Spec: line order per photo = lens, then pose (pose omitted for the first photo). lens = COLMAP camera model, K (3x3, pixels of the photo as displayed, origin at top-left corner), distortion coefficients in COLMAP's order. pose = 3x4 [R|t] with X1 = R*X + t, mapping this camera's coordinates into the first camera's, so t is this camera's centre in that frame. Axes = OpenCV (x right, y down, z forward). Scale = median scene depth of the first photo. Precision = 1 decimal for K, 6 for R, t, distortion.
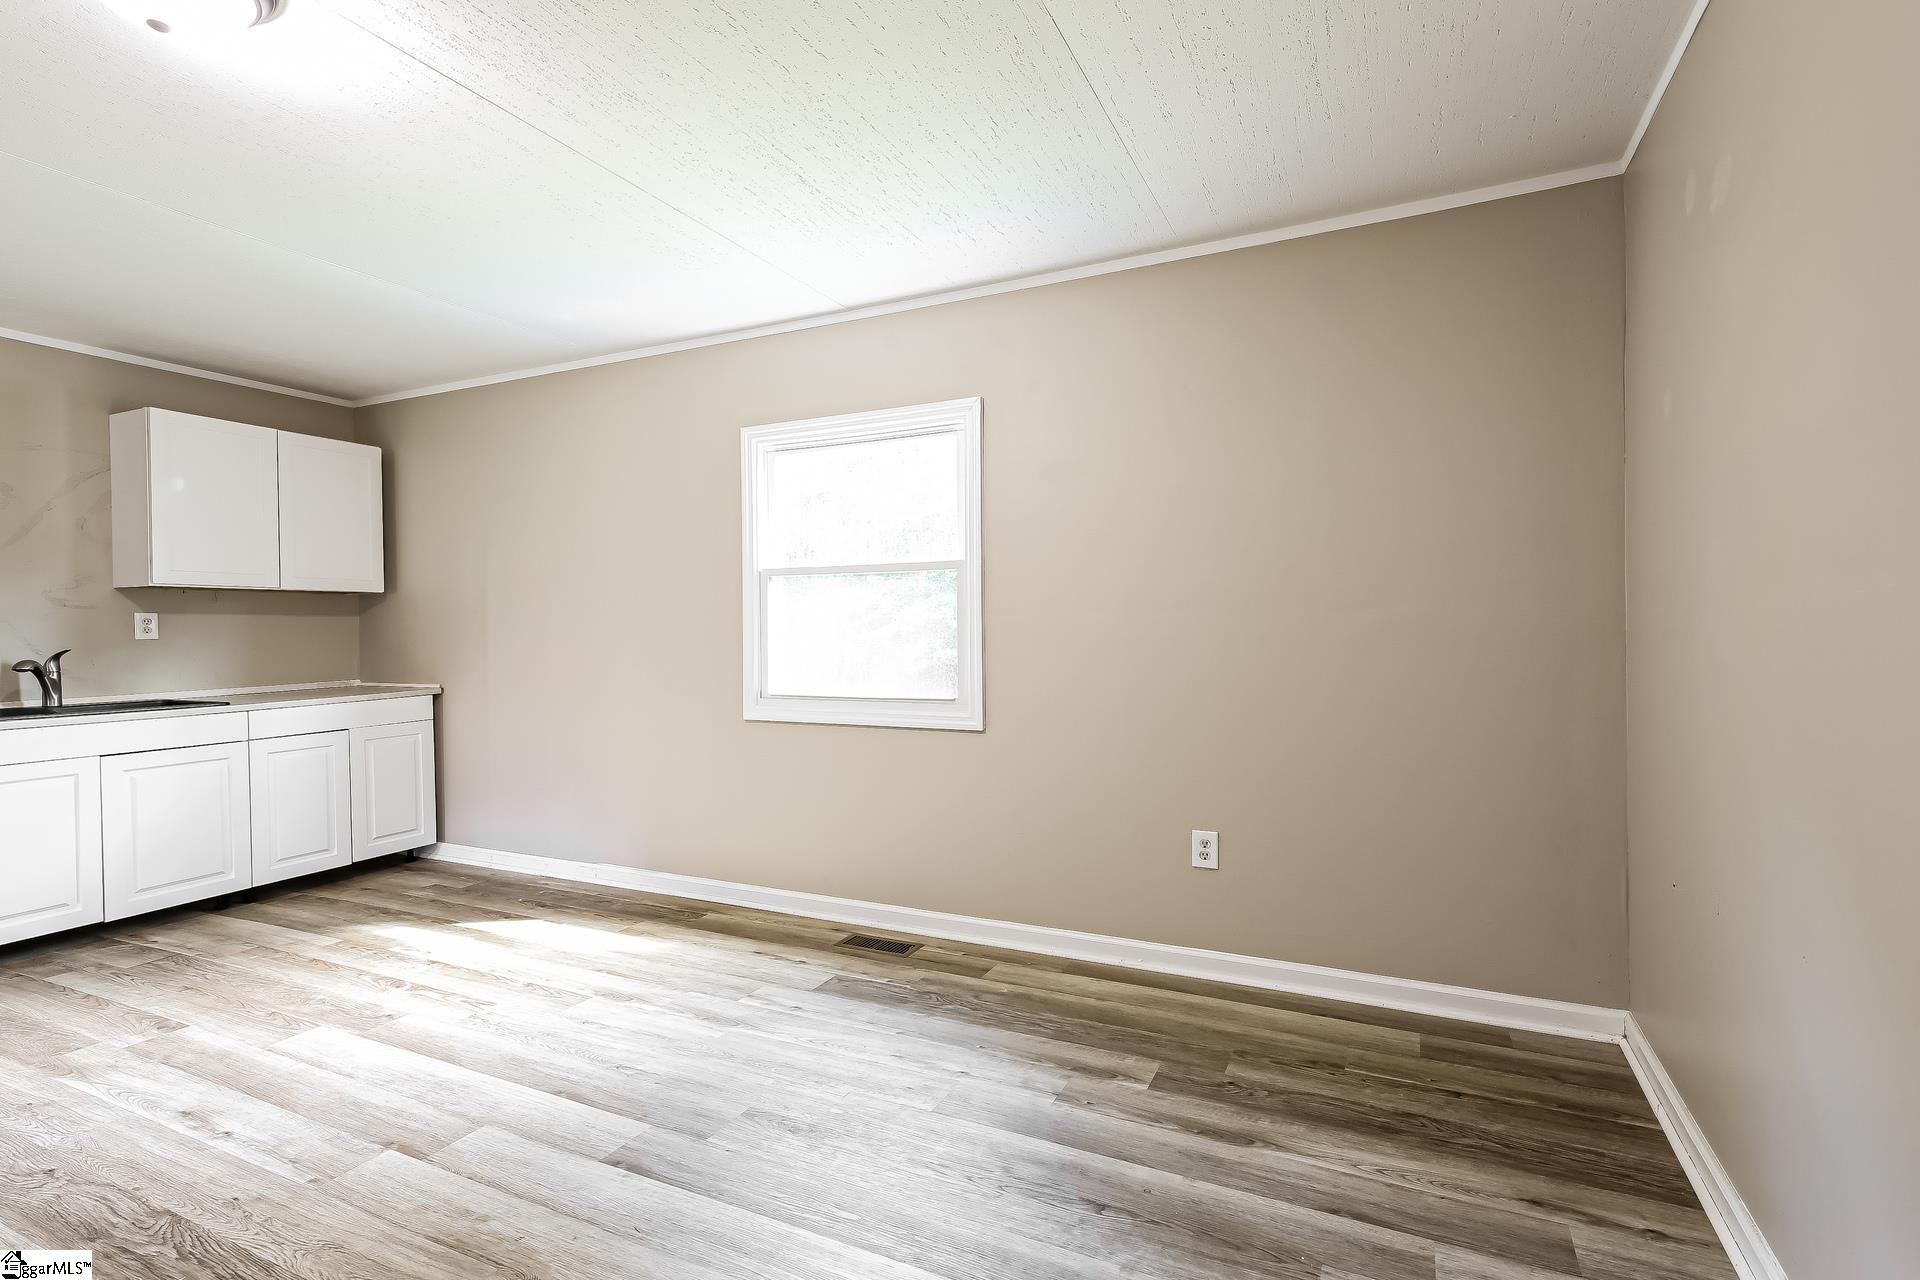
lens RADIAL K [[877.2, 0, 1022.6], [0, 877.2, 638.8], [0, 0, 1]] dist [0.003639, 0.000675]
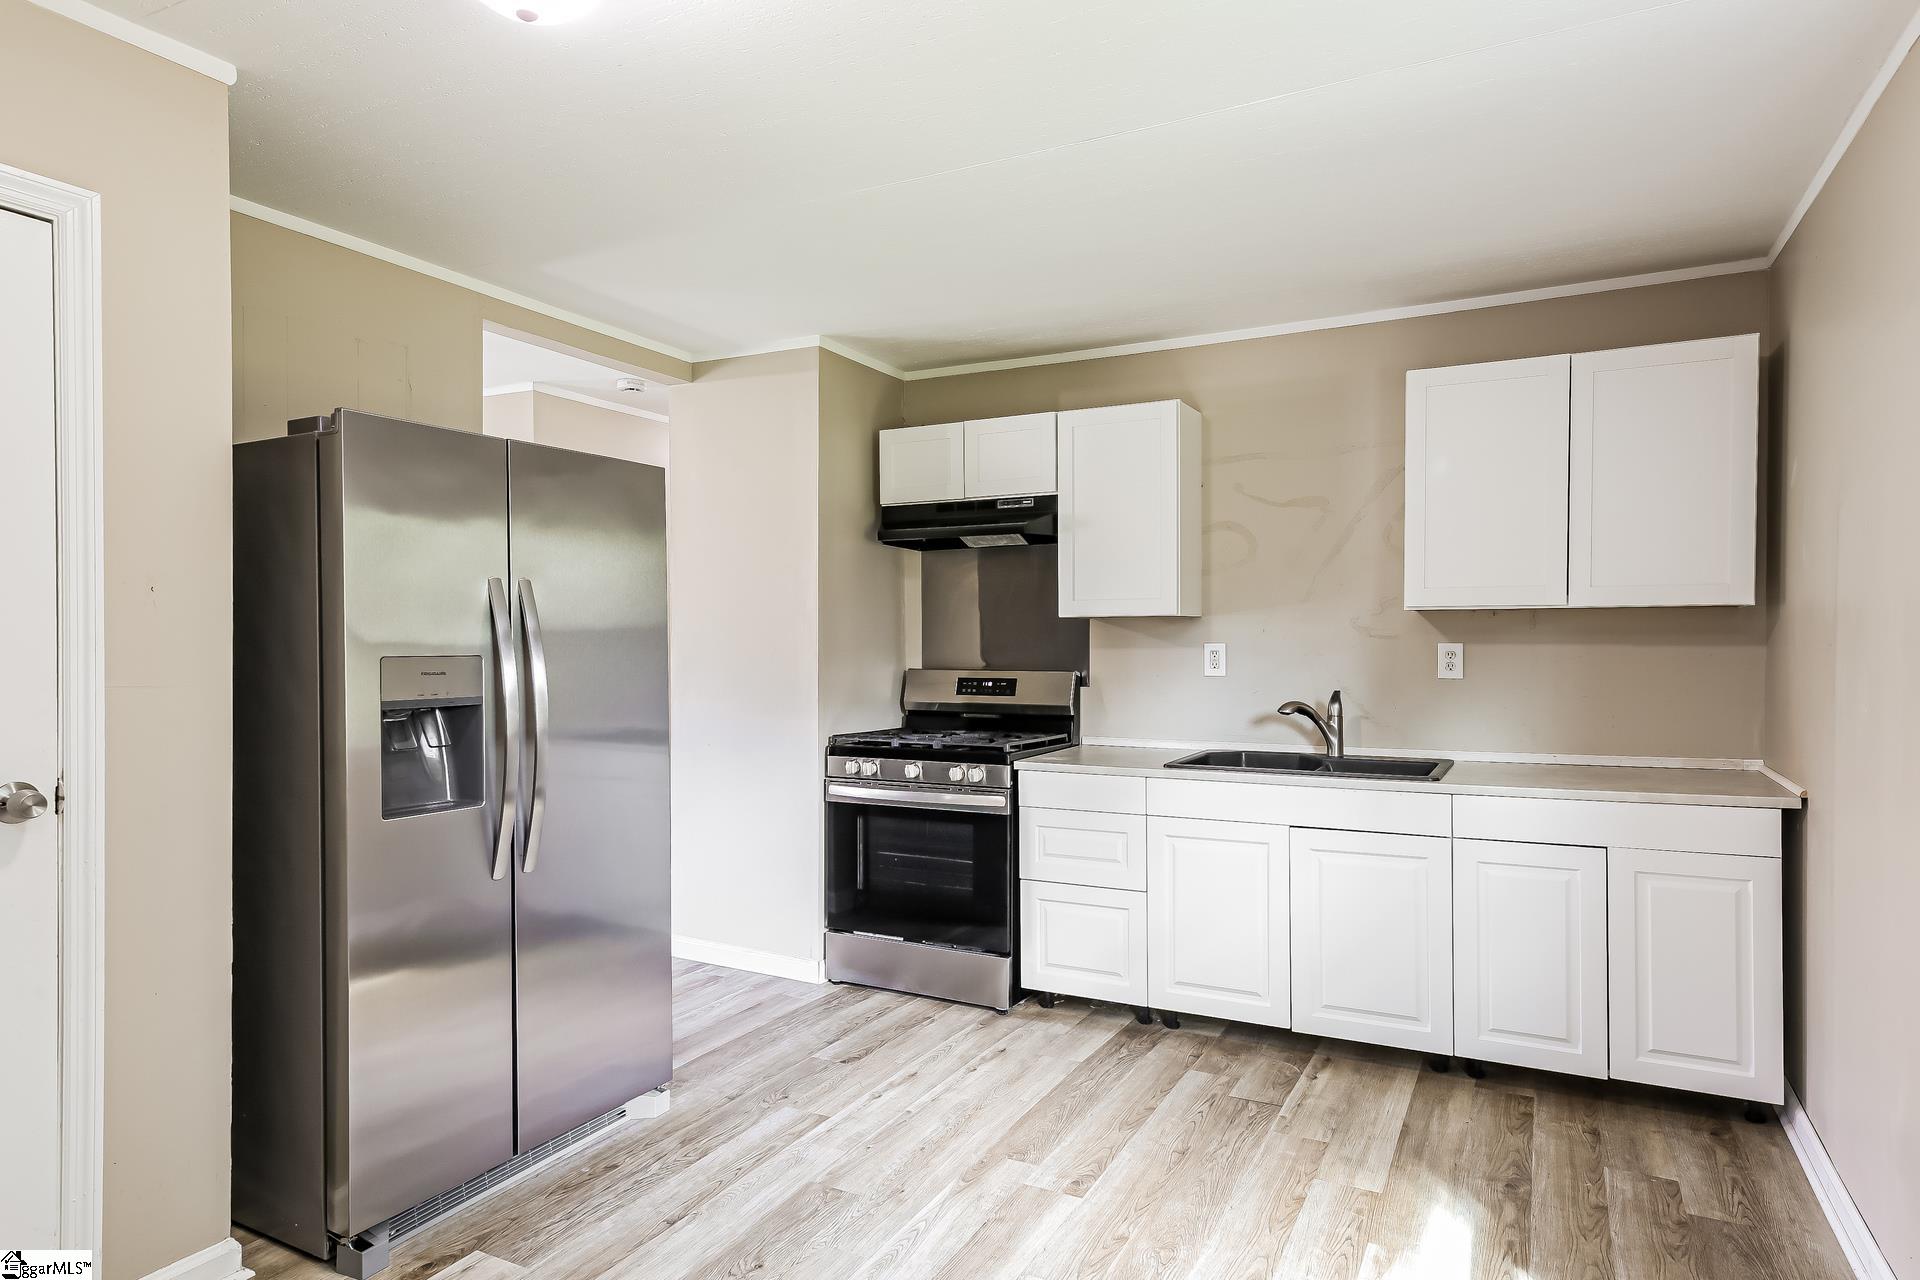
lens RADIAL K [[1190.6, 0, 900.0], [0, 1190.6, 663.1], [0, 0, 1]] dist [0.029032, -0.002429]
pose [[-0.098456, 0.031046, -0.994657, 0.069952], [-0.008384, 0.999452, 0.032025, -0.043007], [0.995106, 0.011492, -0.098142, 0.658280]]
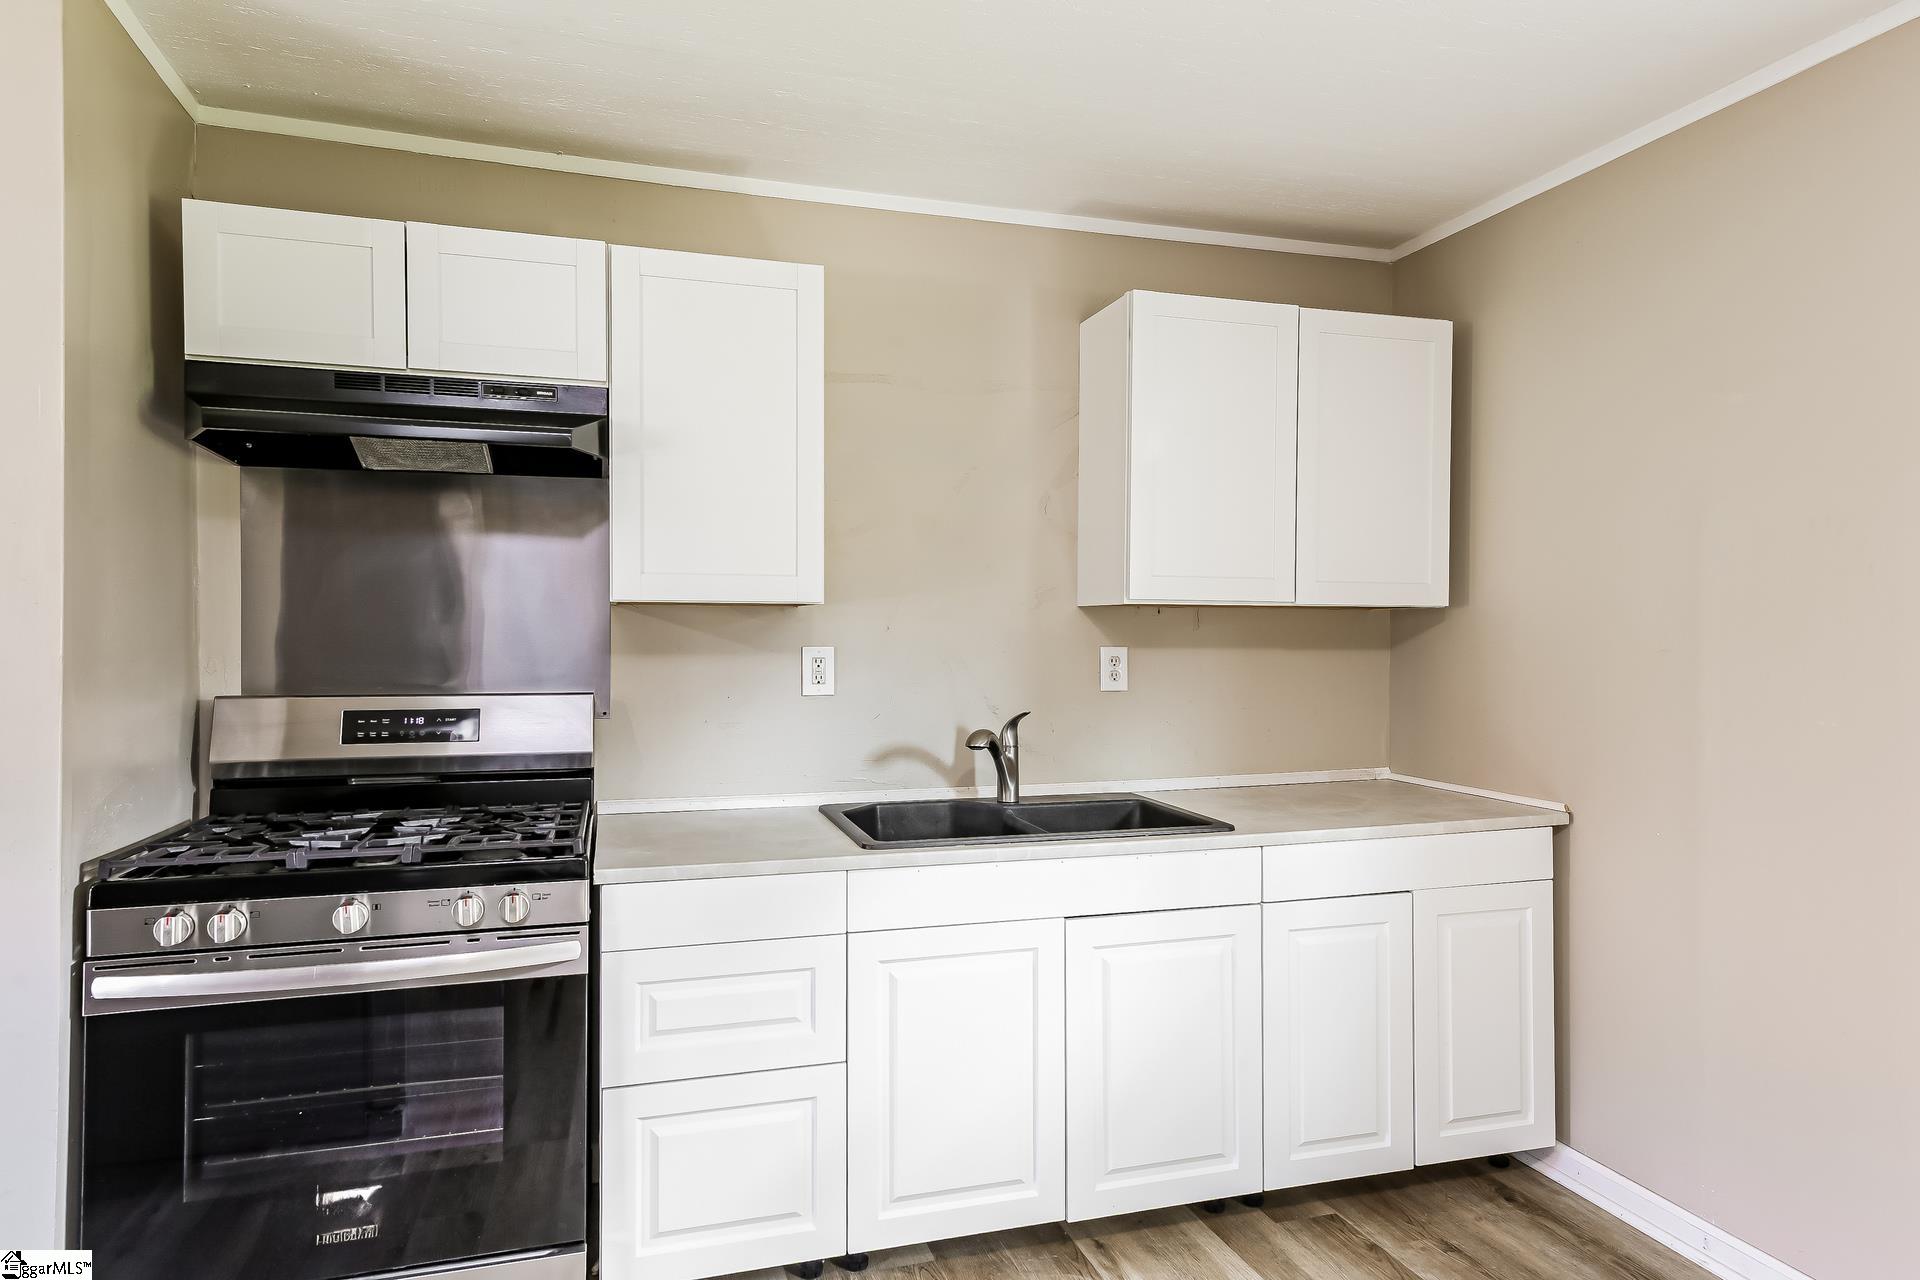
lens RADIAL K [[1190.6, 0, 999.1], [0, 1190.6, 644.9], [0, 0, 1]] dist [0.029032, -0.002429]
pose [[0.667803, 0.015636, -0.744174, -0.459881], [-0.018172, 0.999824, 0.004700, -0.034589], [0.744117, 0.010384, 0.667969, 0.414021]]
